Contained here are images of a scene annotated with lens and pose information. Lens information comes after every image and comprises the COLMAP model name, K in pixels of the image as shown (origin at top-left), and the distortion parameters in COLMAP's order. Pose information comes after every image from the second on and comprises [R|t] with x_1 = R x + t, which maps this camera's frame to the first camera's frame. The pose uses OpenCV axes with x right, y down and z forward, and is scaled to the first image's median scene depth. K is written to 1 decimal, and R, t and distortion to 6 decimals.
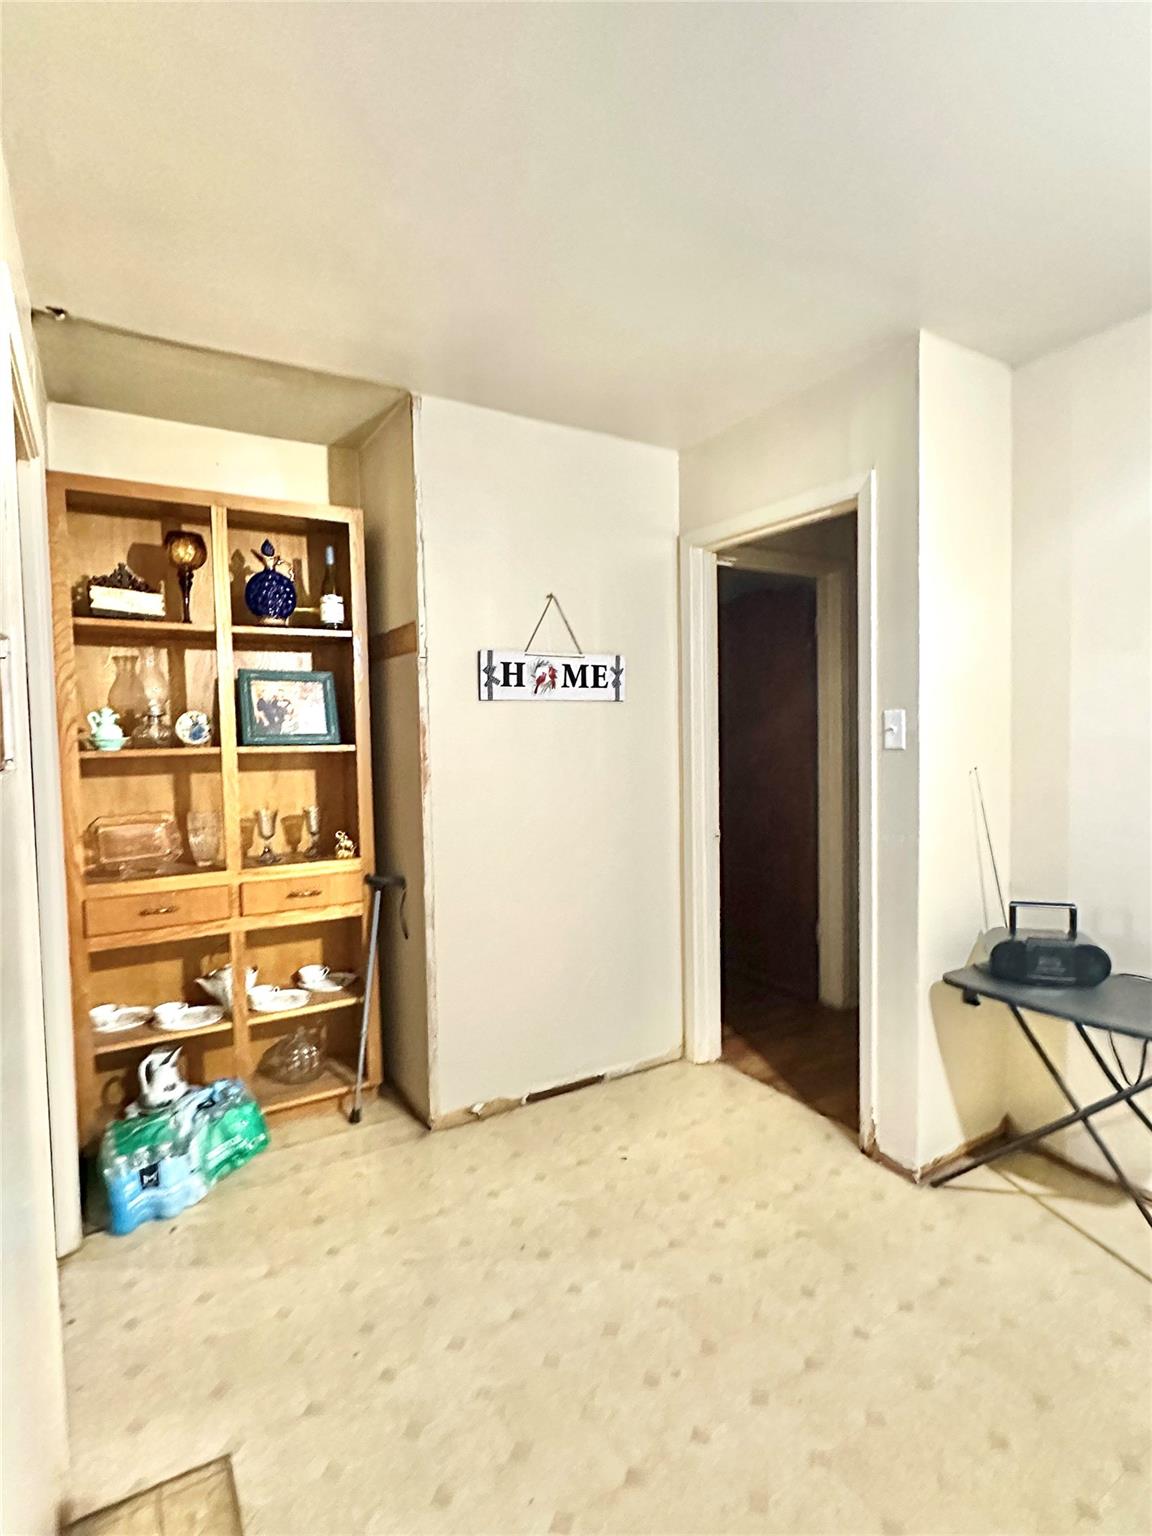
lens RADIAL K [[772.2, 0, 573.3], [0, 772.2, 768.0], [0, 0, 1]] dist [0.004194, 0.001142]
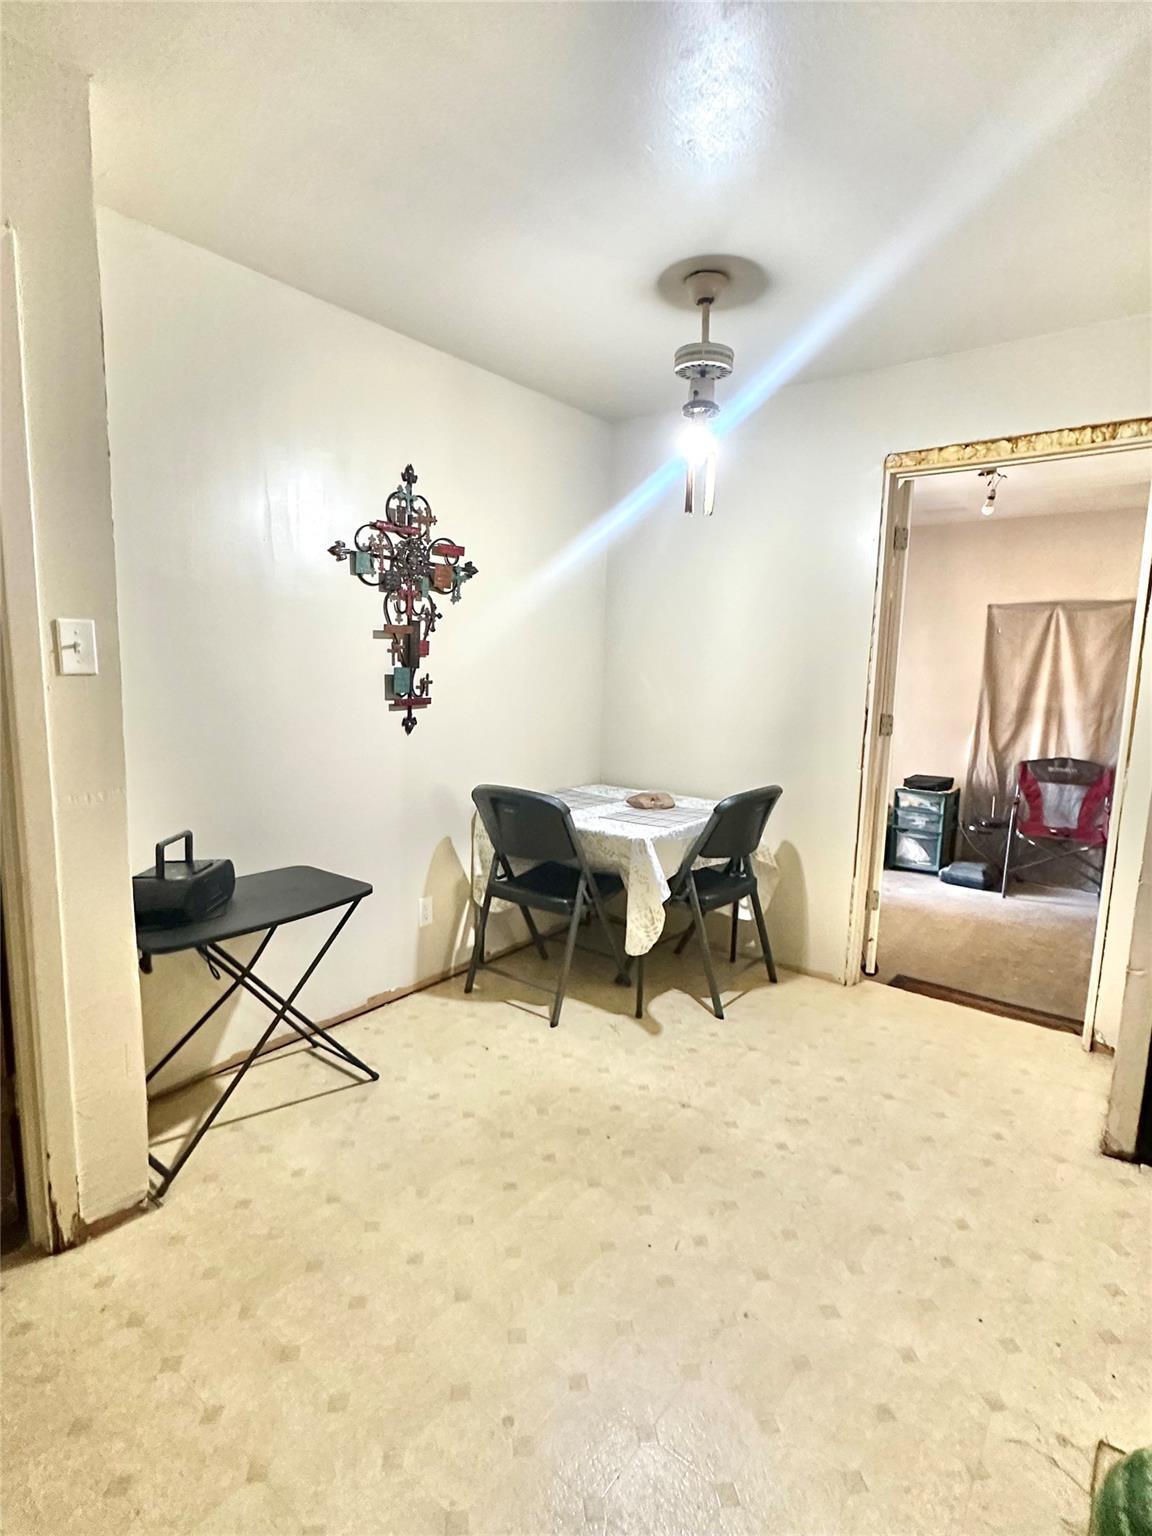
lens RADIAL K [[772.2, 0, 573.2], [0, 772.2, 770.7], [0, 0, 1]] dist [0.004194, 0.001142]
pose [[-0.340086, -0.119746, 0.932739, -0.429386], [0.035096, 0.989552, 0.139836, -0.020354], [-0.939739, 0.080292, -0.332330, 0.839798]]
